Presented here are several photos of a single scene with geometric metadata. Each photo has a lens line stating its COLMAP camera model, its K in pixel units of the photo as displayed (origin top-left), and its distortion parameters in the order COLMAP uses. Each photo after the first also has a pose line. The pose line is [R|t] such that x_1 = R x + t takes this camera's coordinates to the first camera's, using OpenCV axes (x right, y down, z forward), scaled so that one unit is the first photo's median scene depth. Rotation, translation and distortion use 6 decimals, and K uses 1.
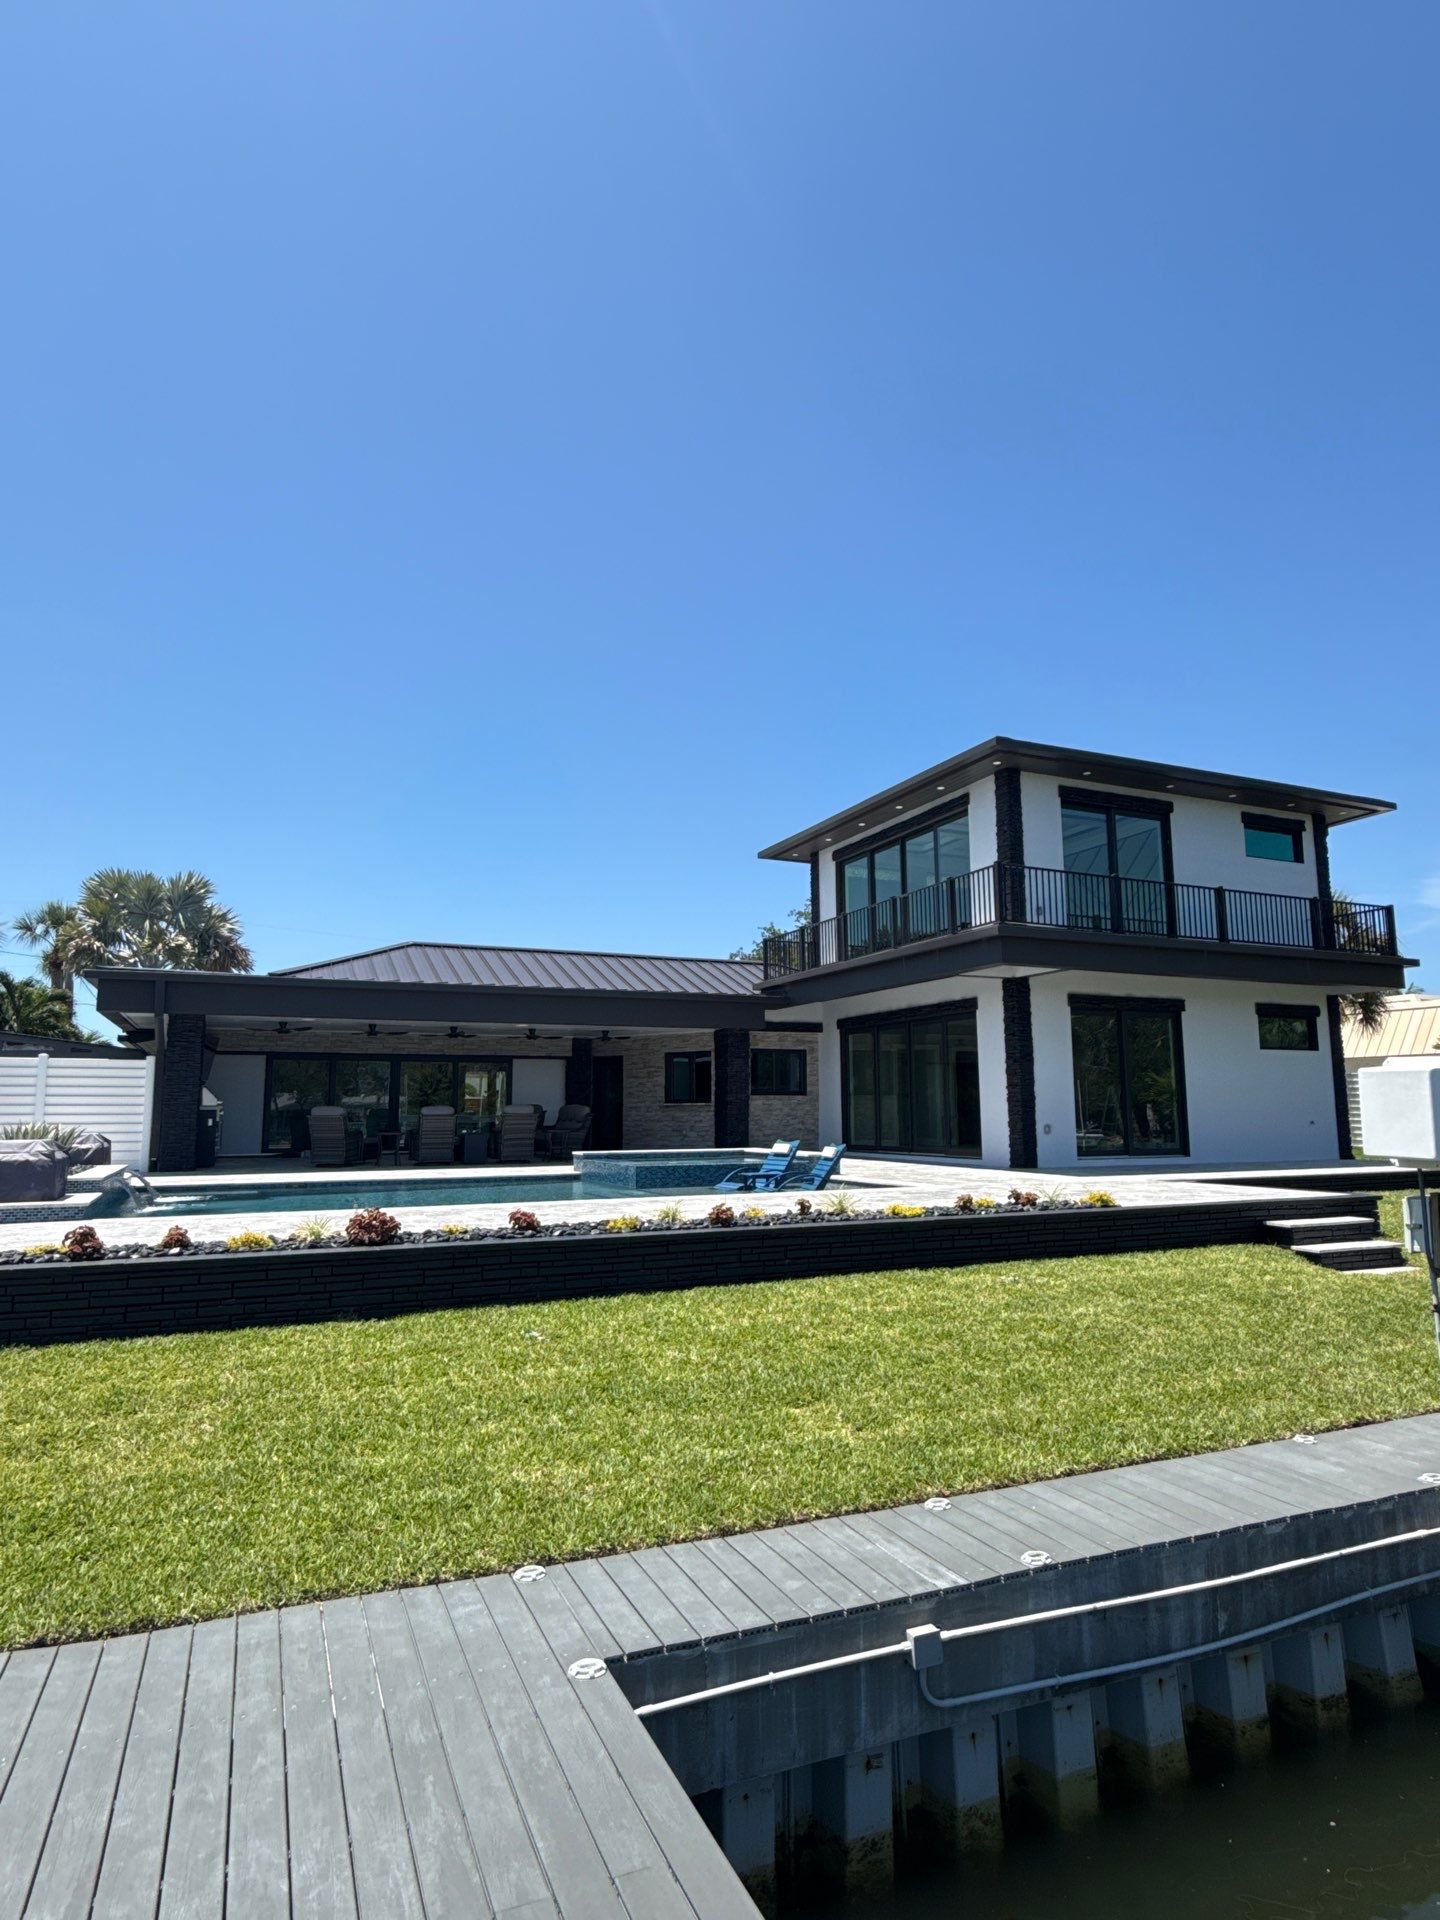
lens RADIAL K [[1074.4, 0, 706.5], [0, 1074.4, 965.9], [0, 0, 1]] dist [-0.001669, -0.032065]
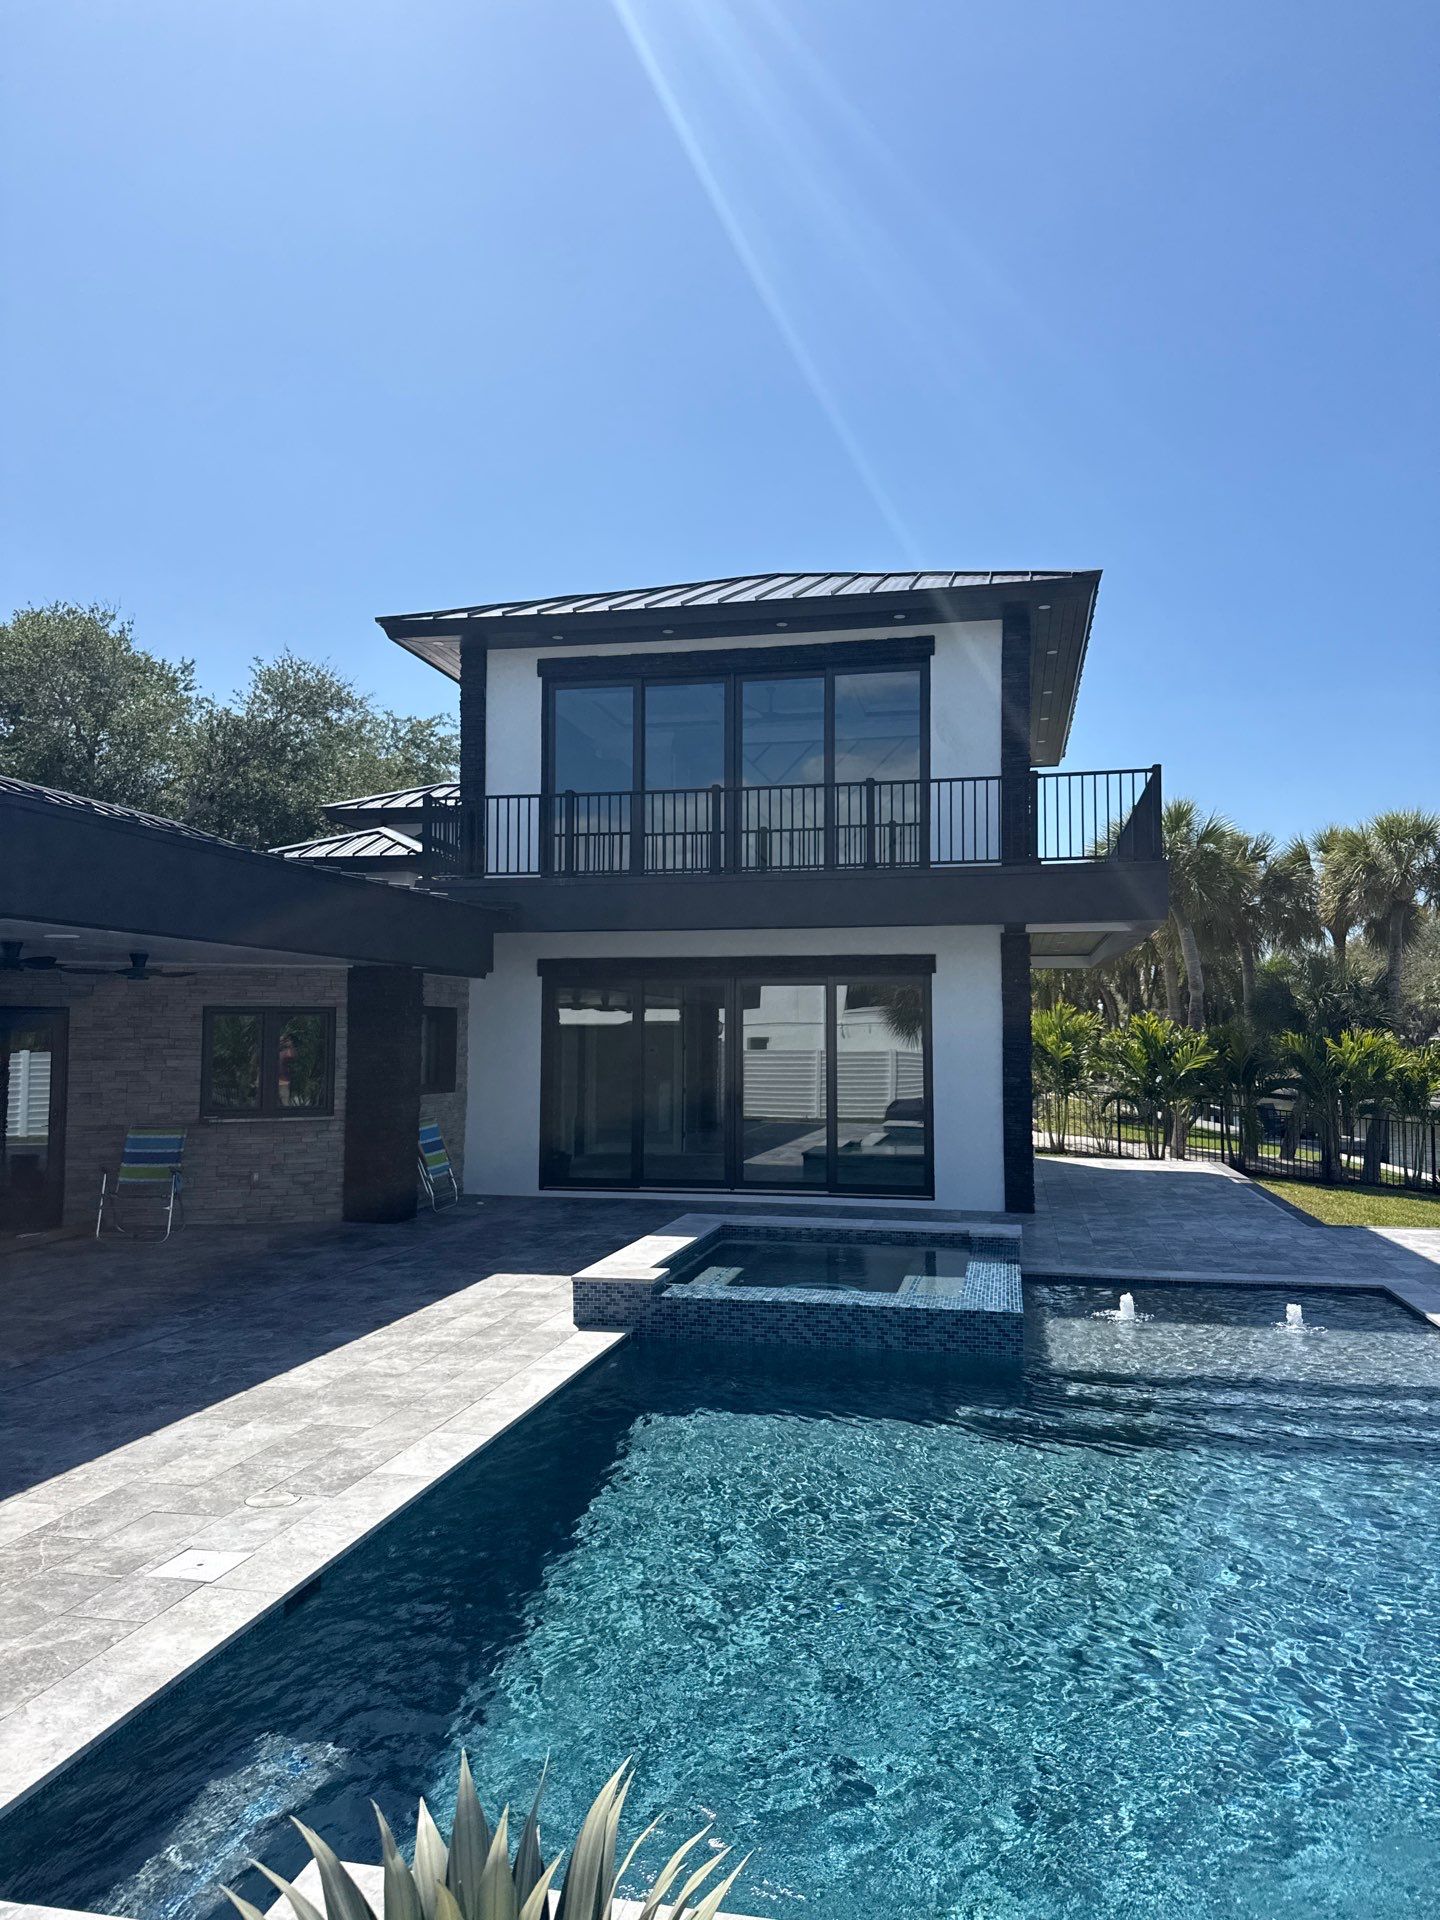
lens RADIAL K [[1344.7, 0, 729.9], [0, 1344.7, 950.6], [0, 0, 1]] dist [0.058281, -0.075400]
pose [[0.572892, 0.061038, 0.817355, -0.449549], [-0.112625, 0.993626, 0.004738, 0.034861], [-0.811856, -0.094769, 0.576115, 0.576416]]
